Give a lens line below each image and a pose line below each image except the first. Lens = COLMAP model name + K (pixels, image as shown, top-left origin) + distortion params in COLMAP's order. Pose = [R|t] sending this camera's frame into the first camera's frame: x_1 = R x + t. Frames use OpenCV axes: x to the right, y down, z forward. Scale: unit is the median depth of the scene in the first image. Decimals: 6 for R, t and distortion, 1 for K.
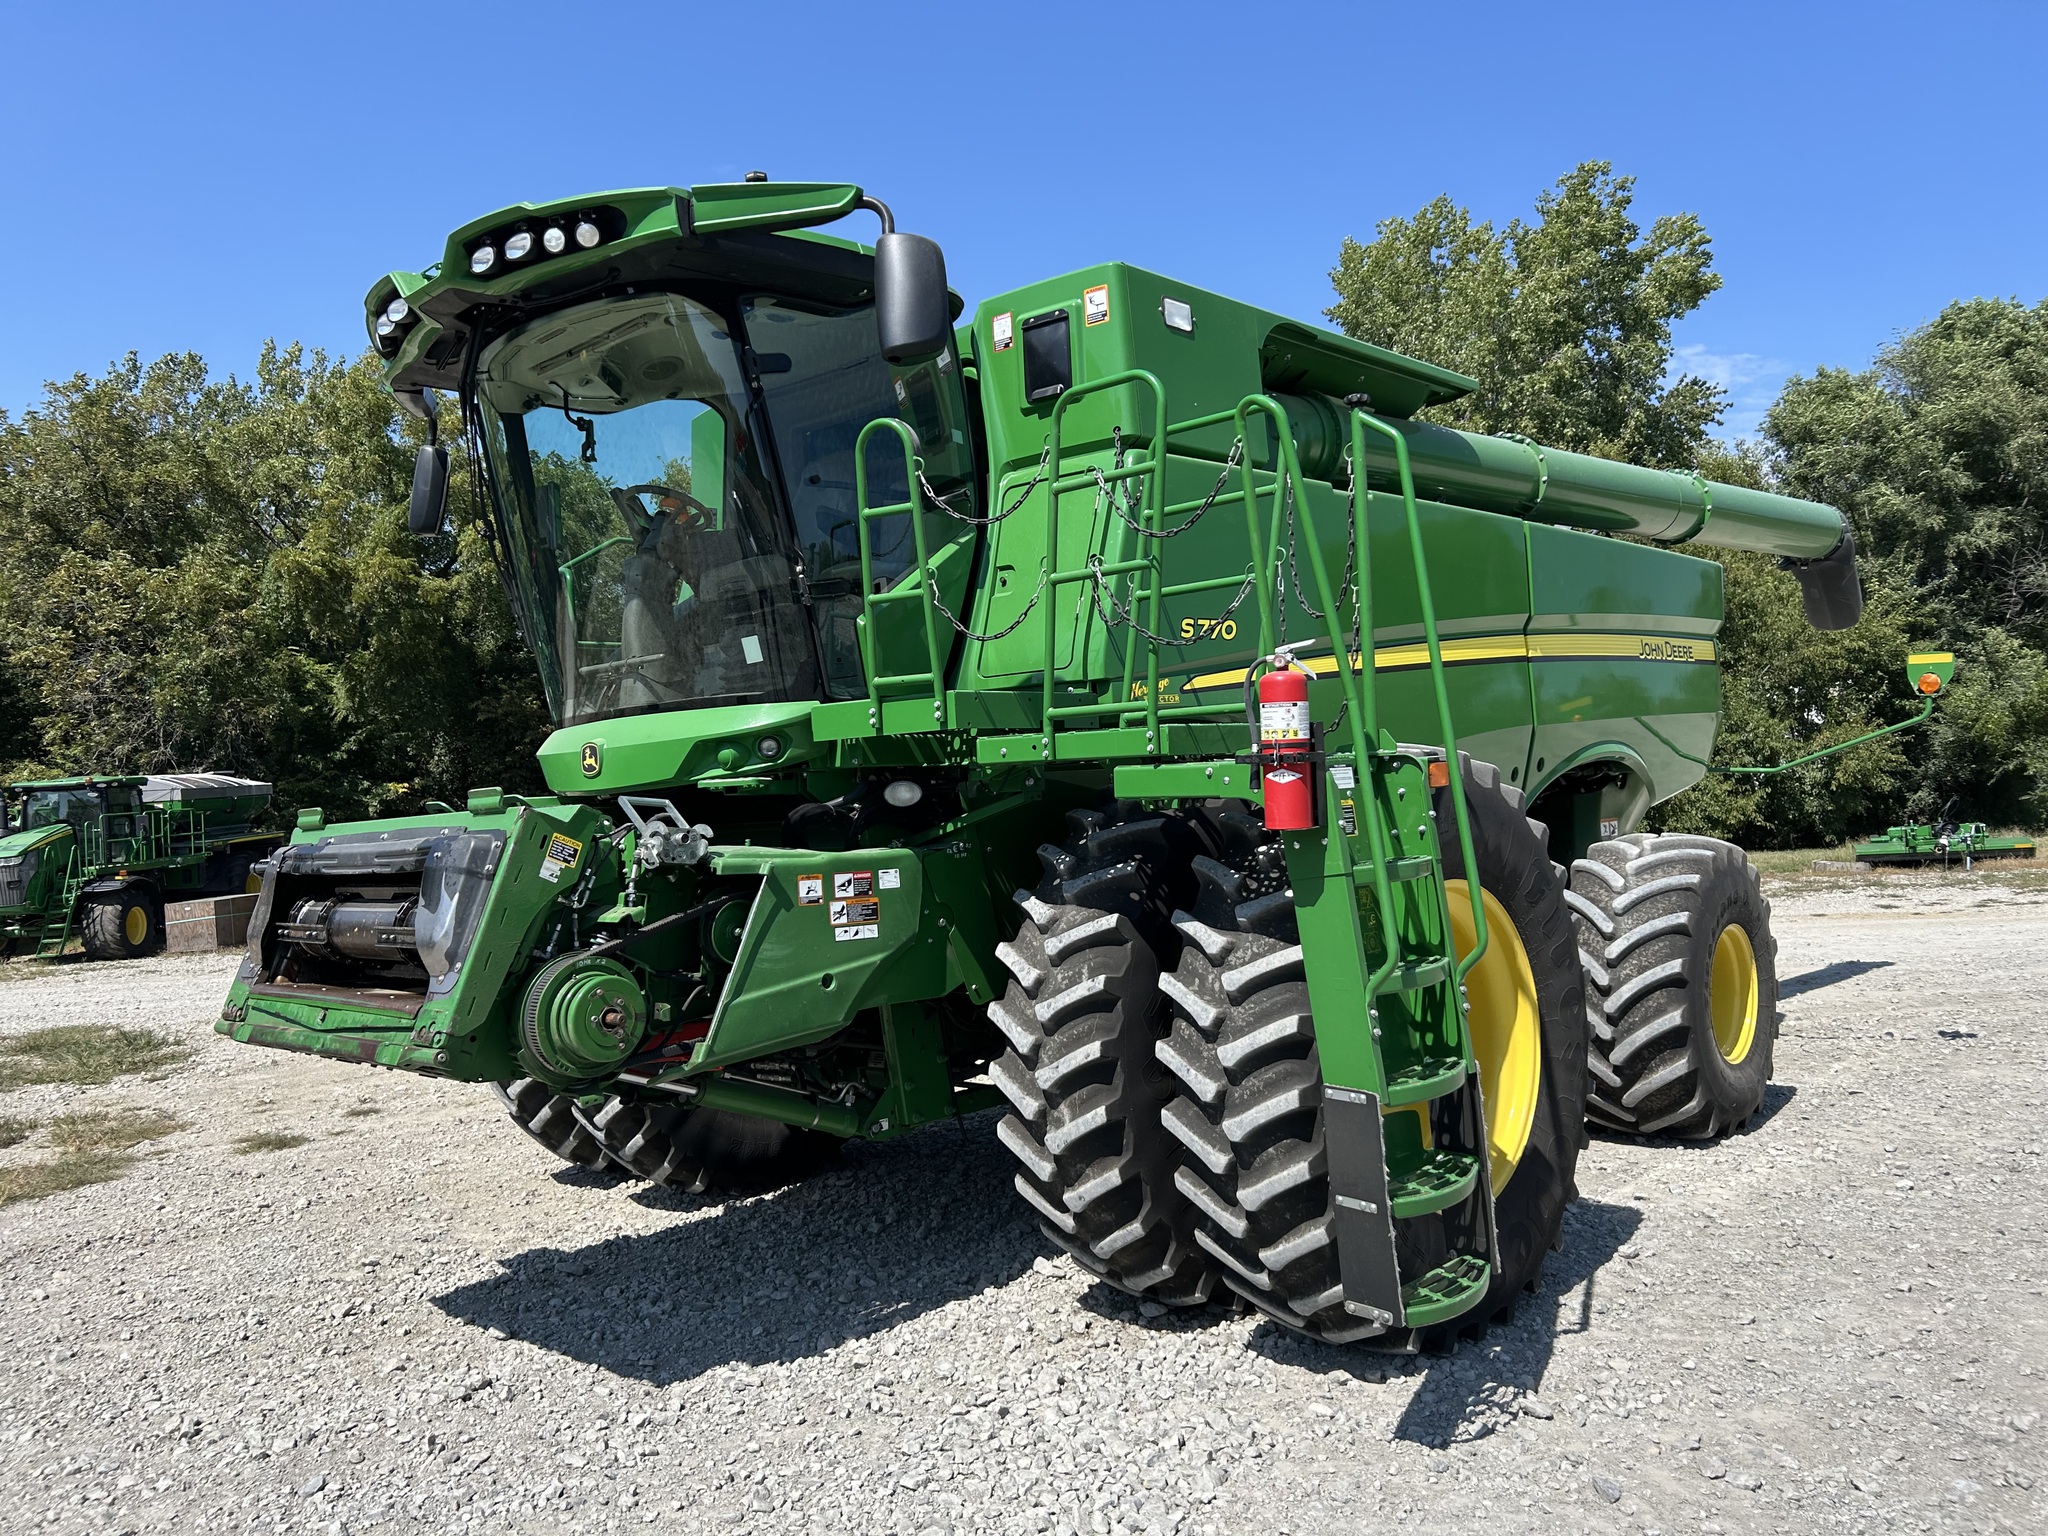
lens RADIAL K [[1536.7, 0, 1025.6], [0, 1536.7, 743.9], [0, 0, 1]] dist [0.065899, -0.105812]
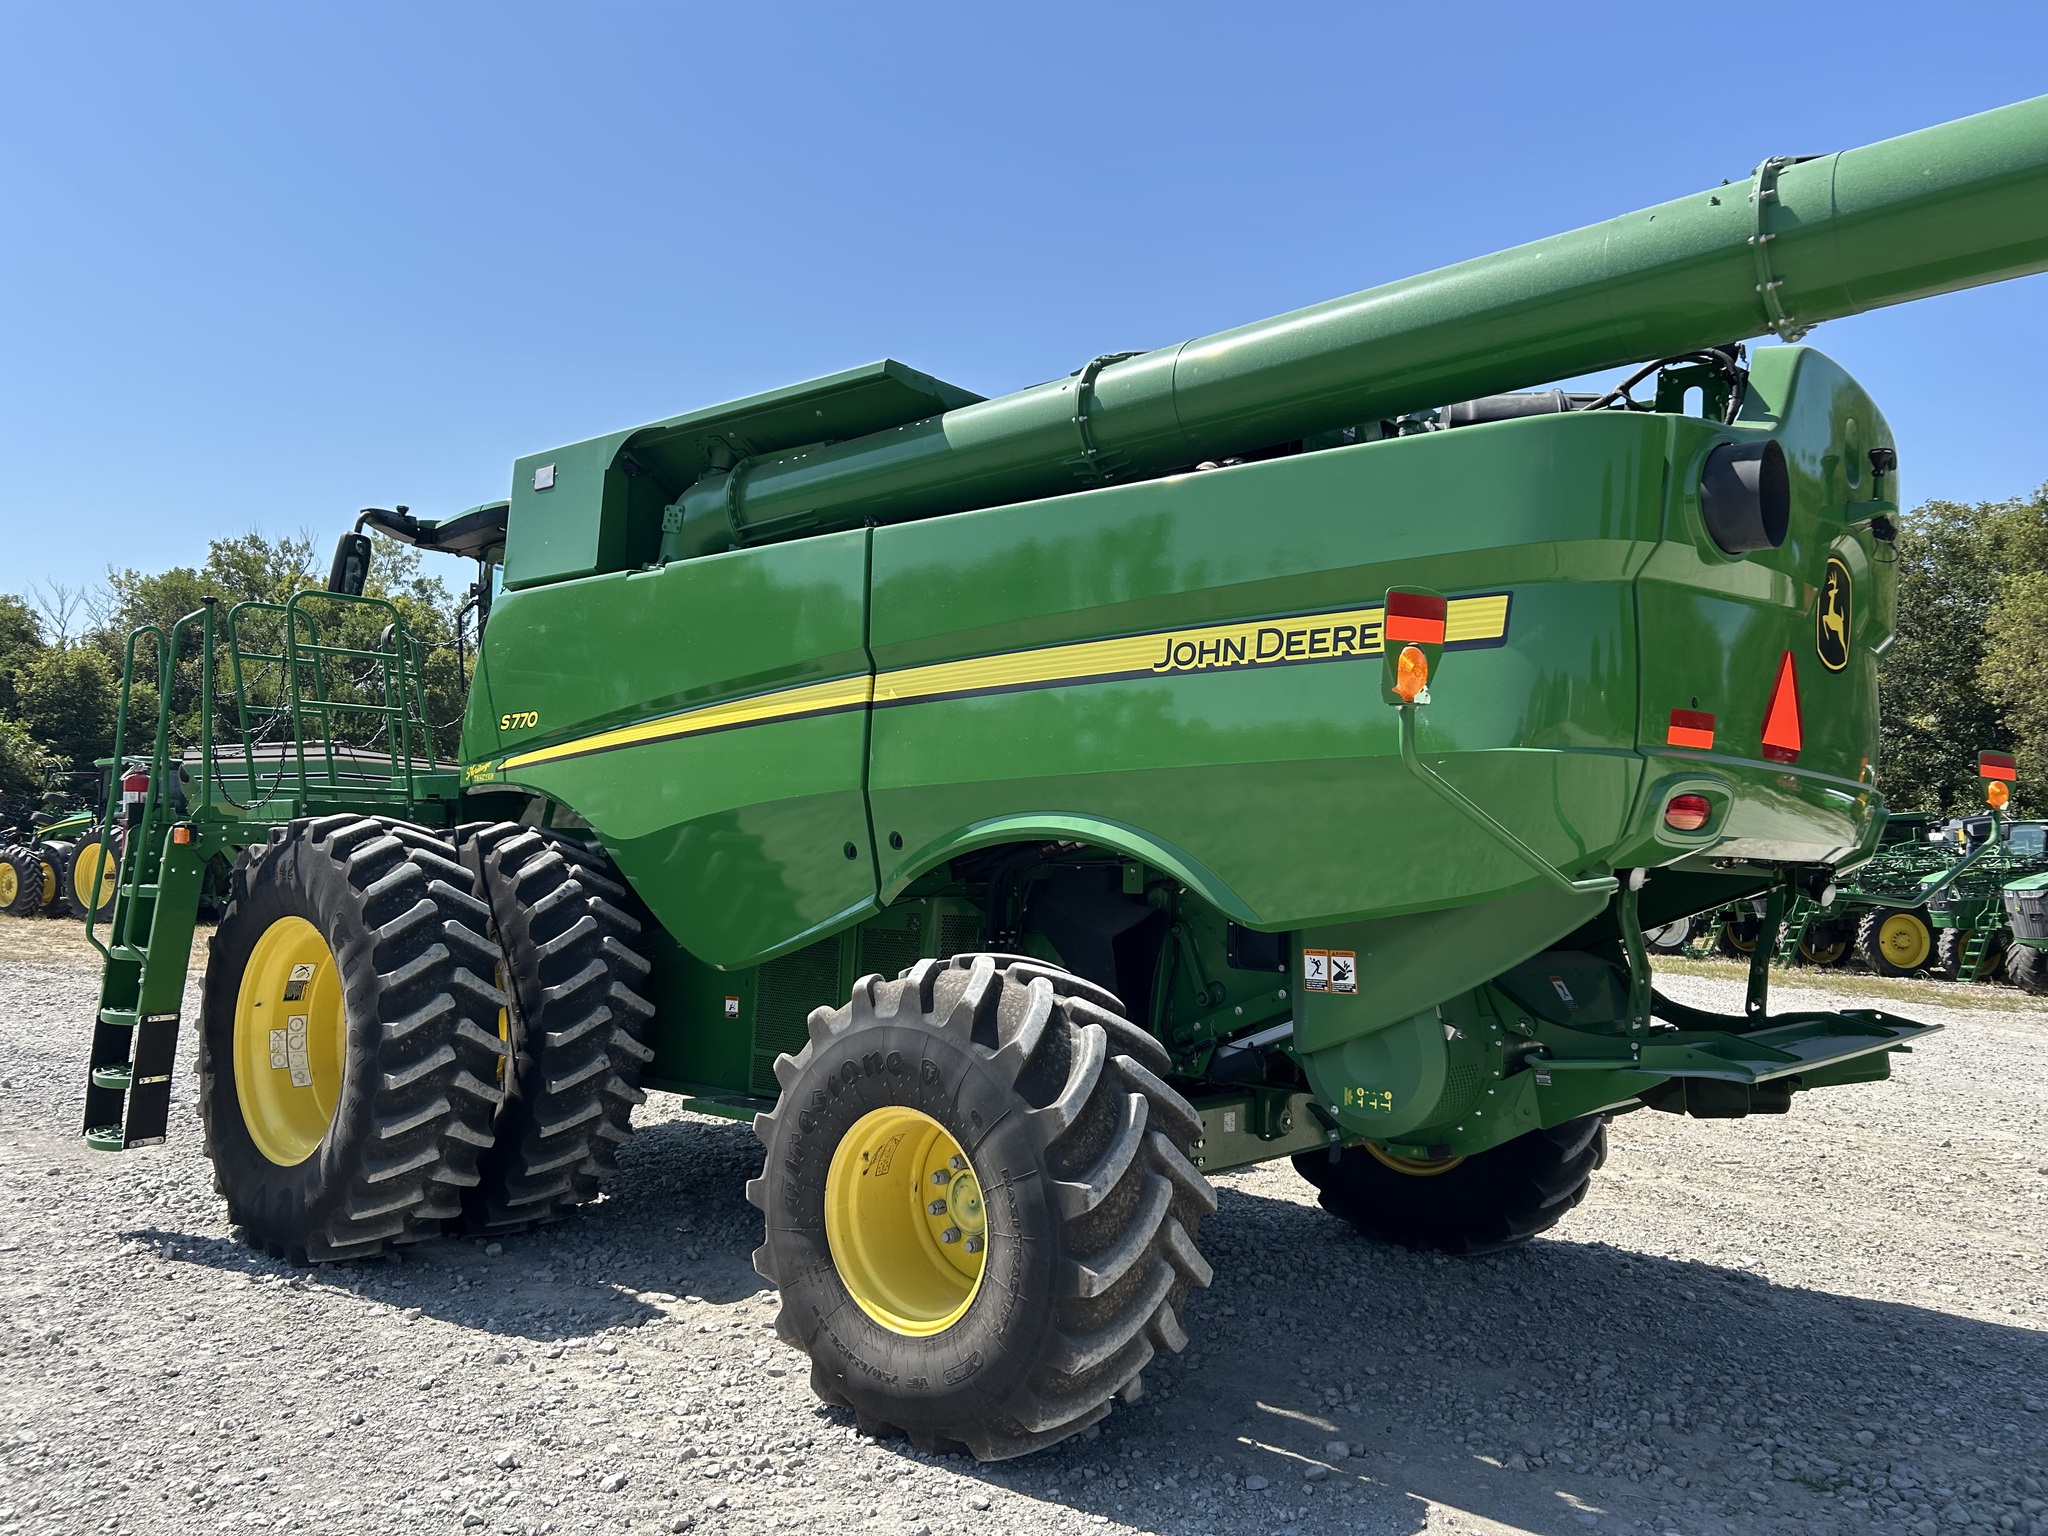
lens RADIAL K [[1548.3, 0, 1029.5], [0, 1548.3, 771.0], [0, 0, 1]] dist [0.072940, -0.080670]
pose [[0.063803, -0.005597, -0.997947, 1.113407], [0.009043, 0.999946, -0.005030, -0.016927], [0.997922, -0.008704, 0.063850, 1.030472]]
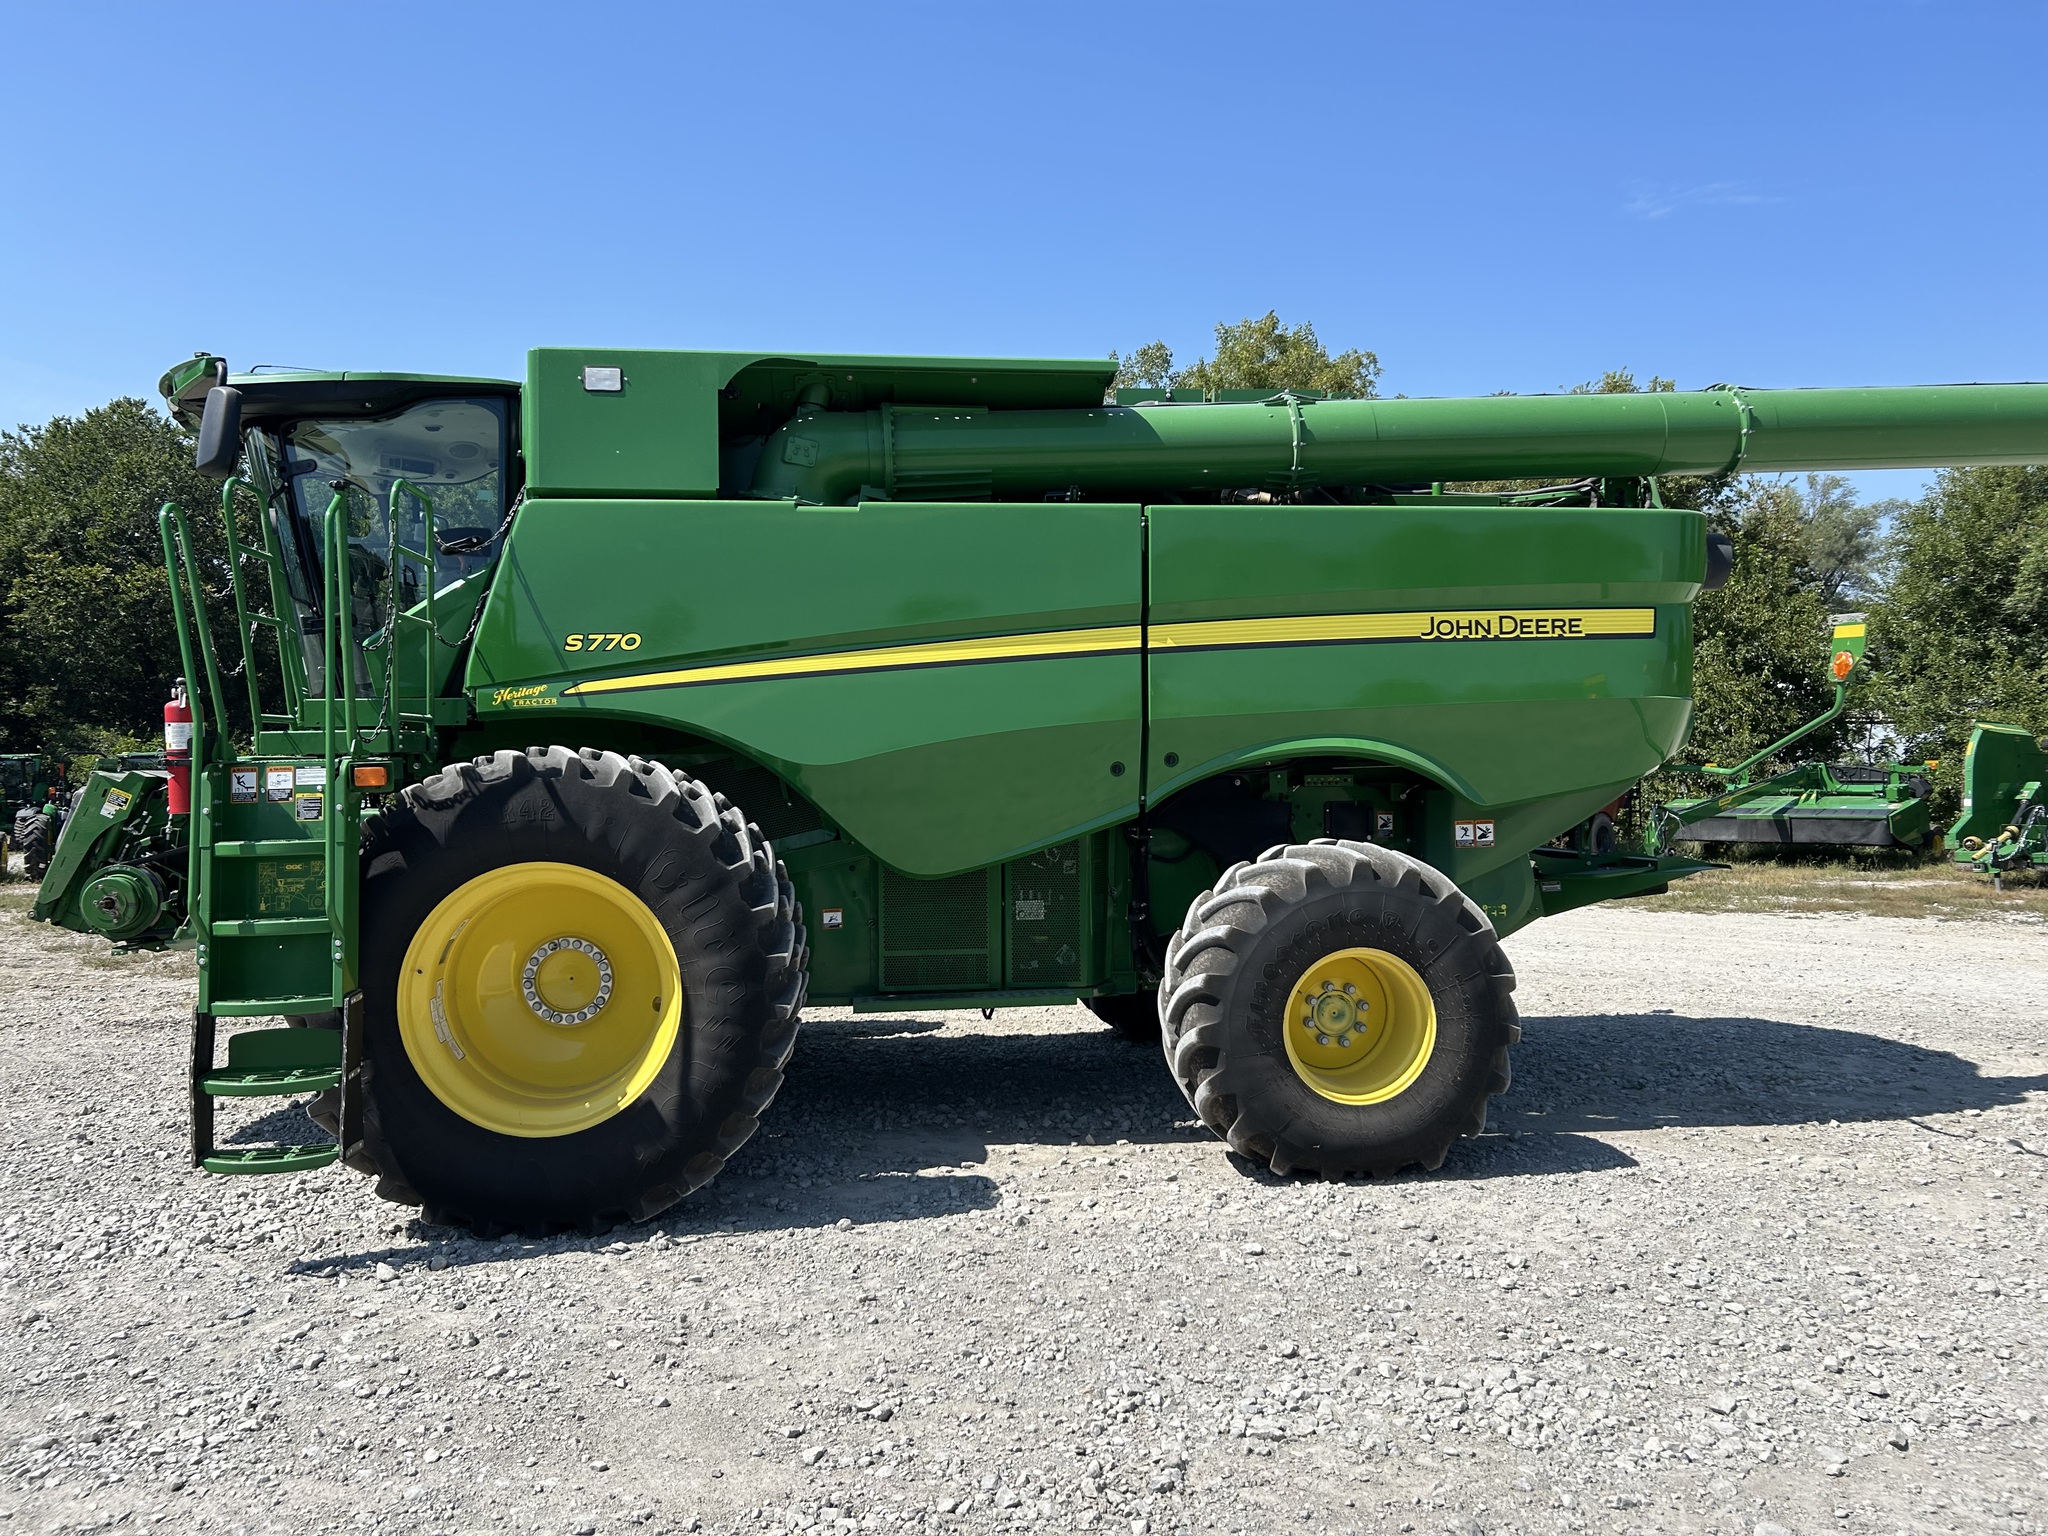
lens RADIAL K [[1553.3, 0, 1049.1], [0, 1553.3, 765.1], [0, 0, 1]] dist [0.078607, -0.110143]
pose [[0.774754, 0.039998, -0.630996, 0.894082], [-0.003796, 0.998273, 0.058619, -0.039718], [0.632251, -0.043020, 0.773568, 0.207366]]
